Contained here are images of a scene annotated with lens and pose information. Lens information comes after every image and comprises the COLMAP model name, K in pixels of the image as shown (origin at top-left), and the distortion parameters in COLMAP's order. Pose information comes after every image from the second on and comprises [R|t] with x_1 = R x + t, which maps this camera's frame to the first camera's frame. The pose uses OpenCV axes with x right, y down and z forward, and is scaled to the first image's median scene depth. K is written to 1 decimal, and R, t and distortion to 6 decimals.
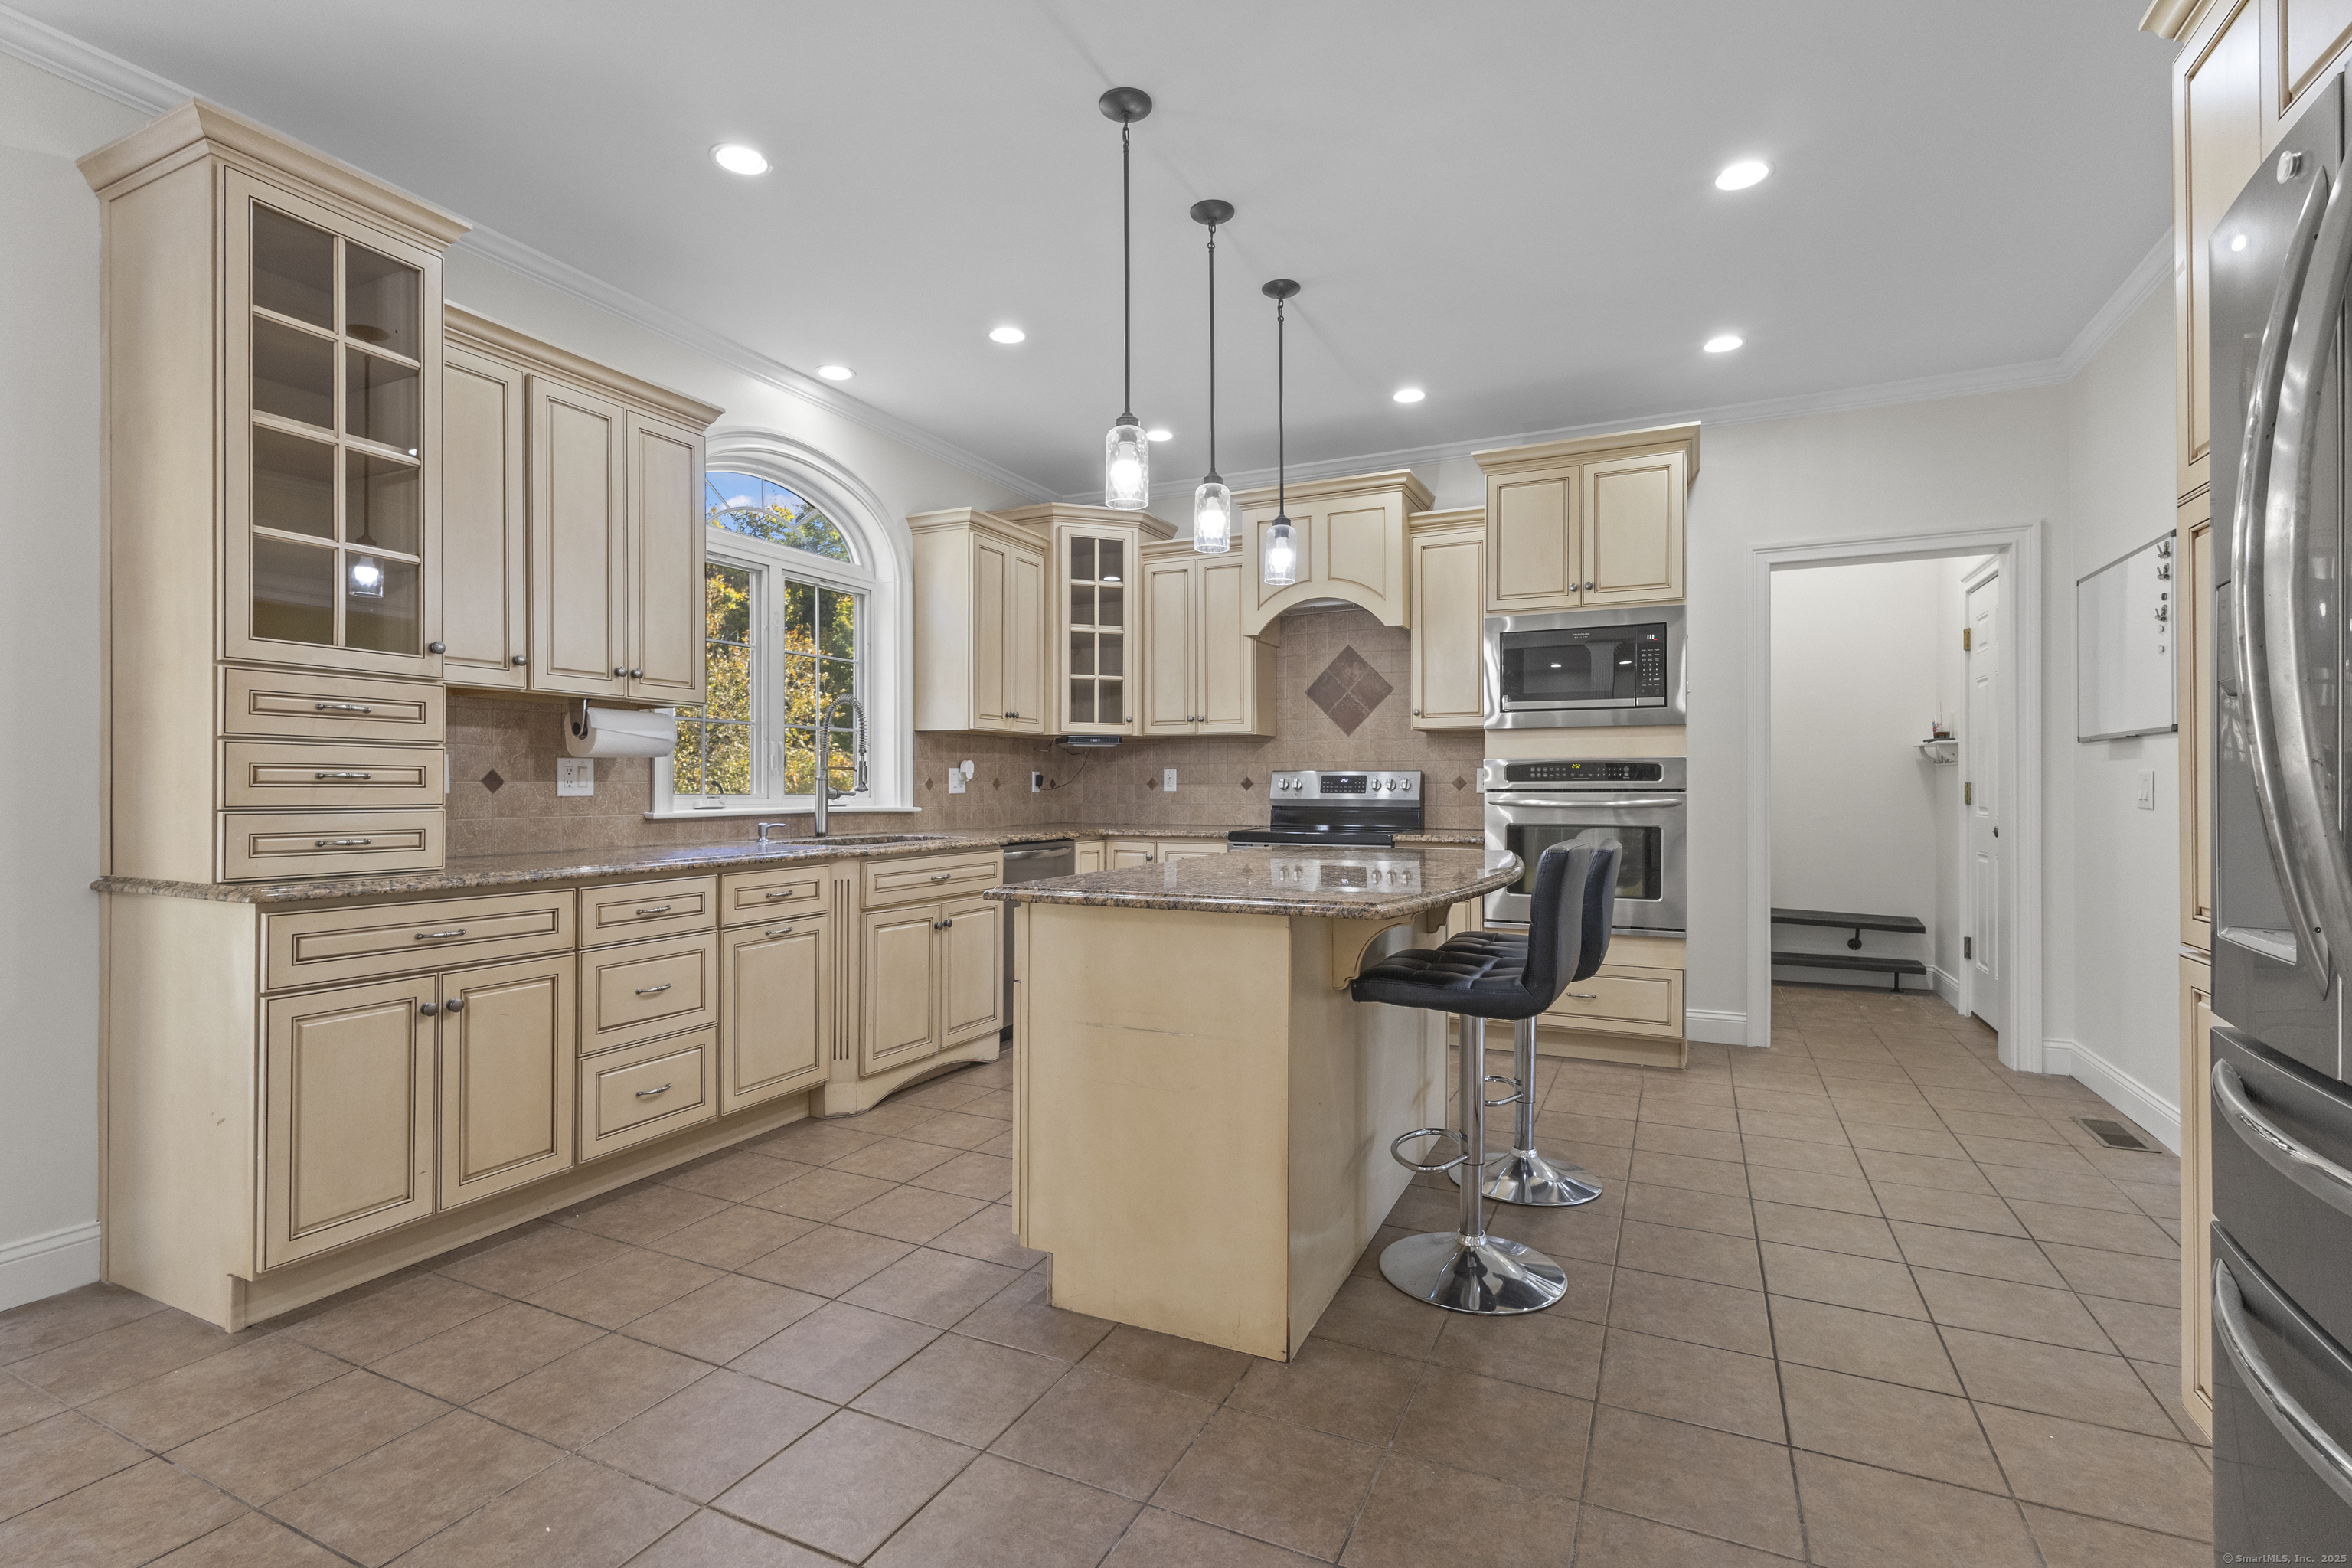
lens RADIAL K [[1092.4, 0, 1162.0], [0, 1092.4, 776.3], [0, 0, 1]] dist [-0.000357, -0.000079]
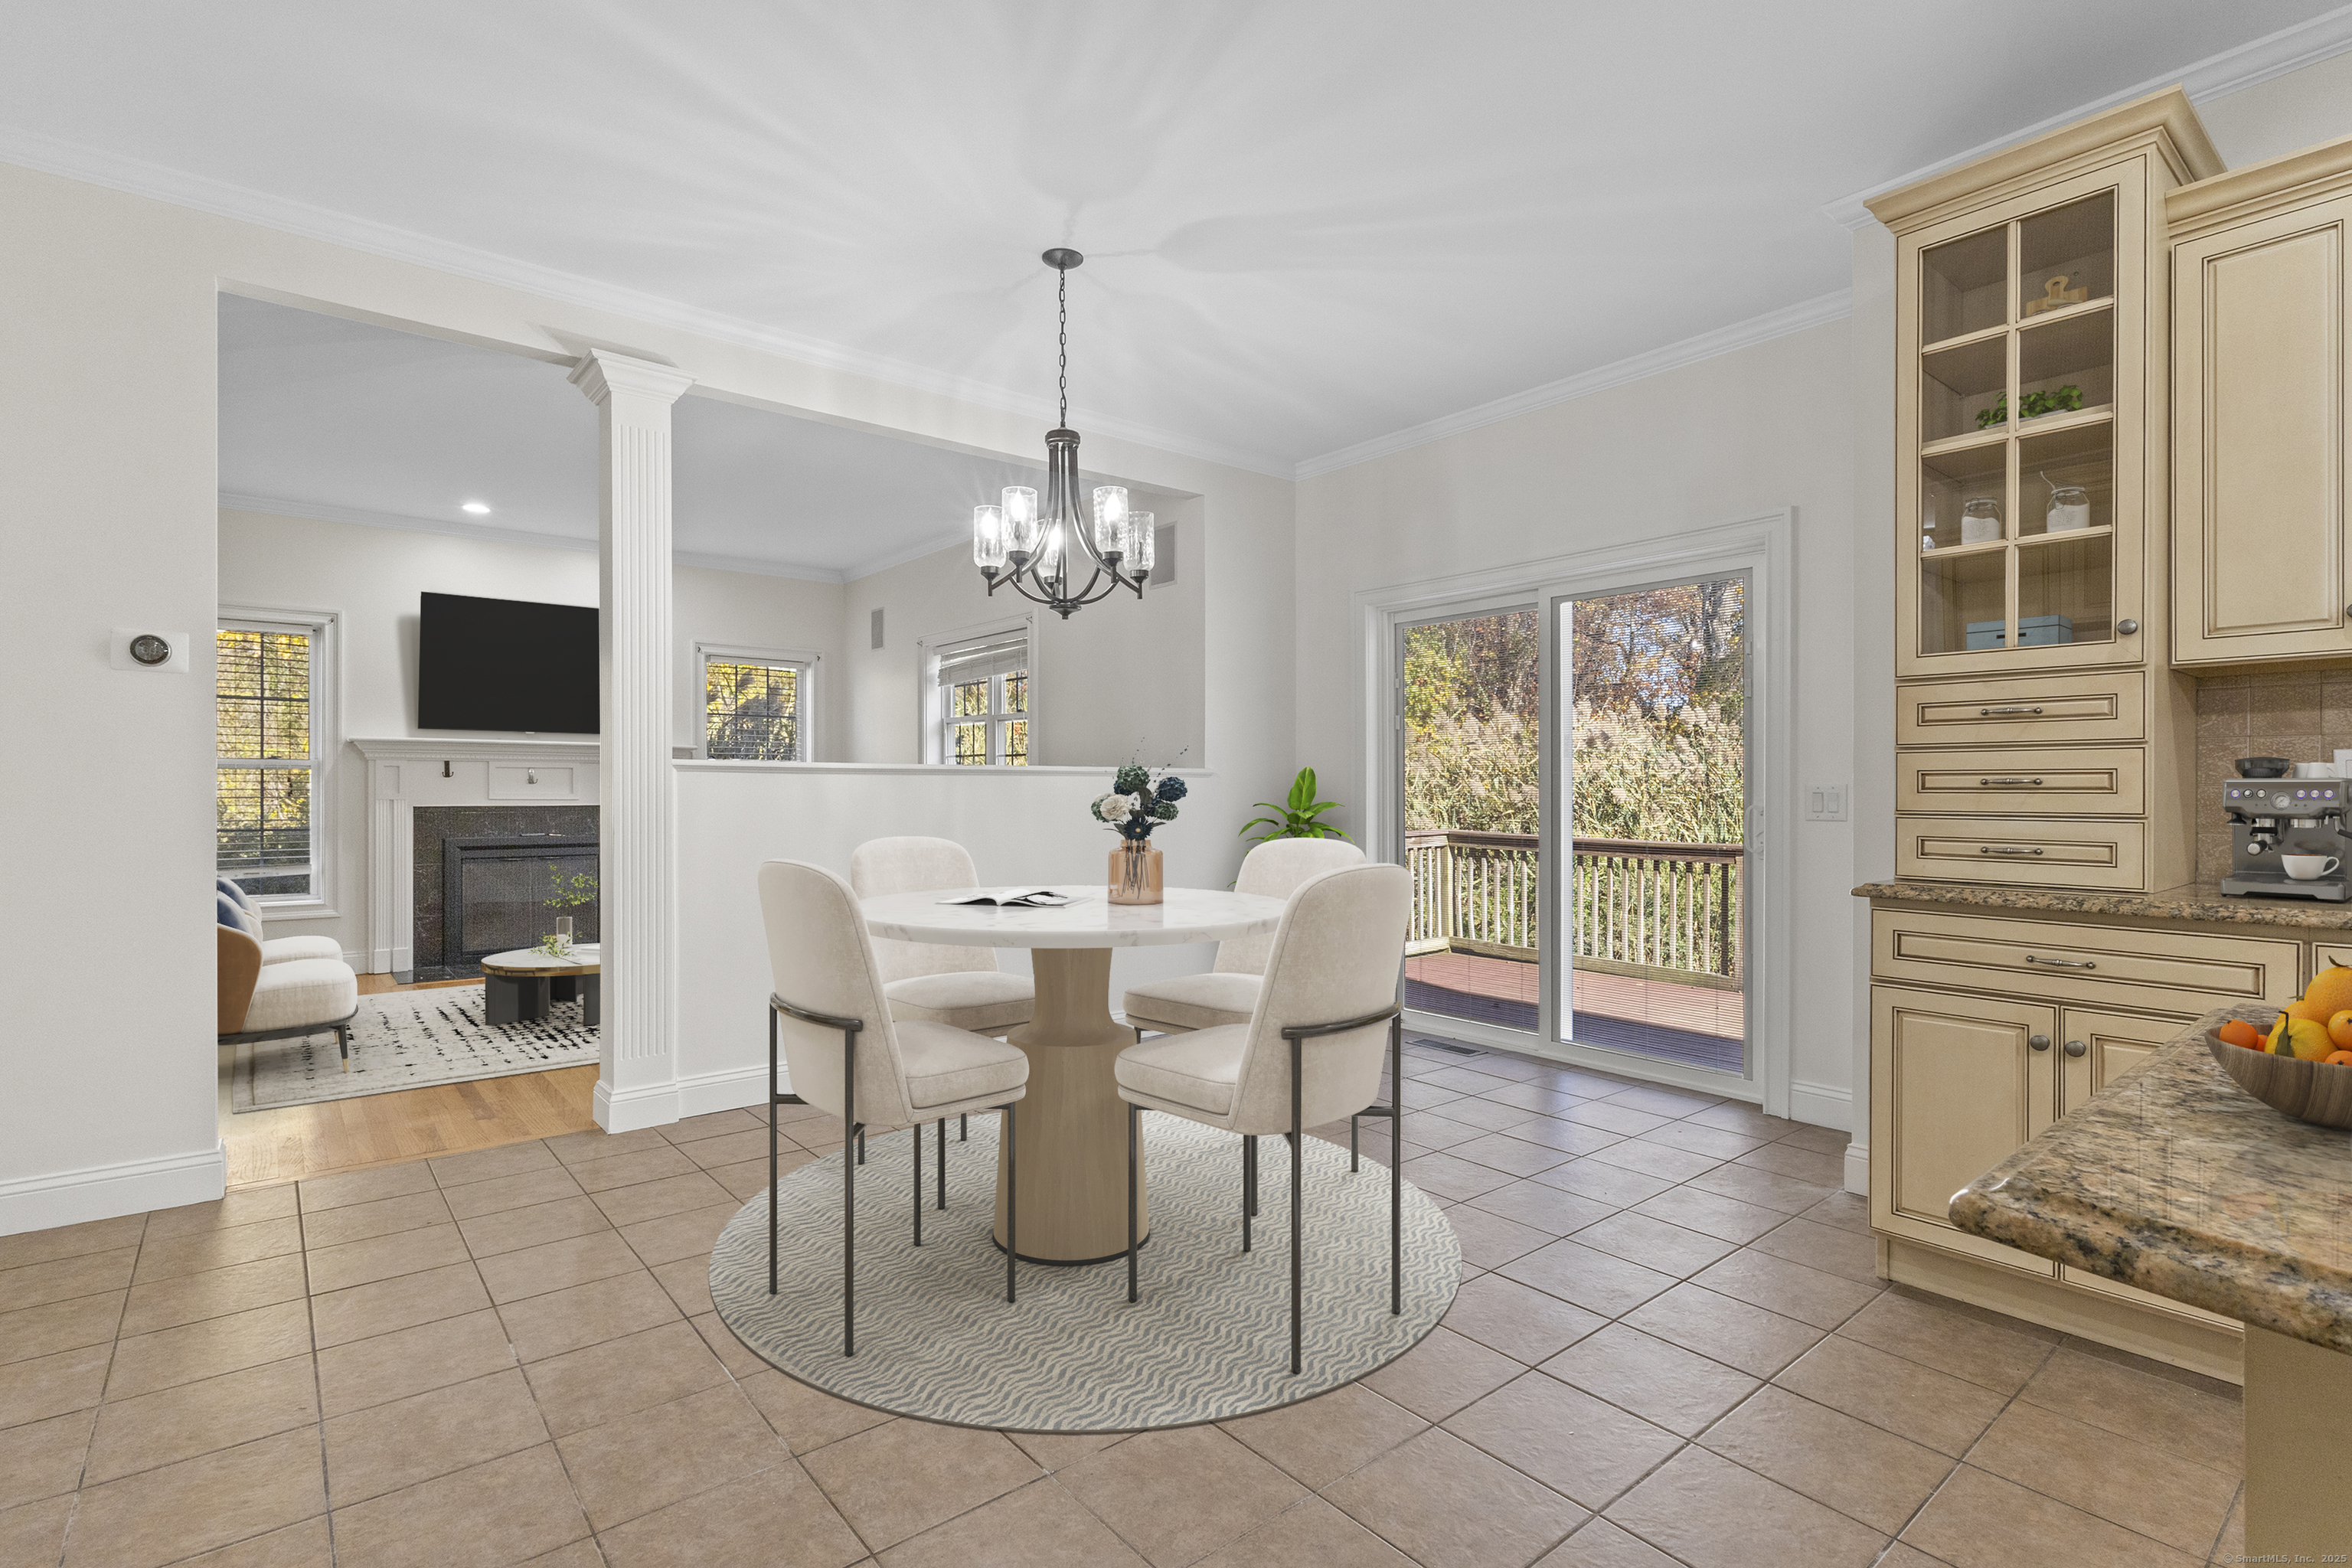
lens RADIAL K [[1092.4, 0, 1162.3], [0, 1092.4, 799.4], [0, 0, 1]] dist [-0.000357, -0.000079]
pose [[-0.427404, 0.000790, -0.904061, 0.443596], [0.002726, 0.999996, -0.000415, 0.013787], [0.904057, -0.002642, -0.427404, 0.745044]]
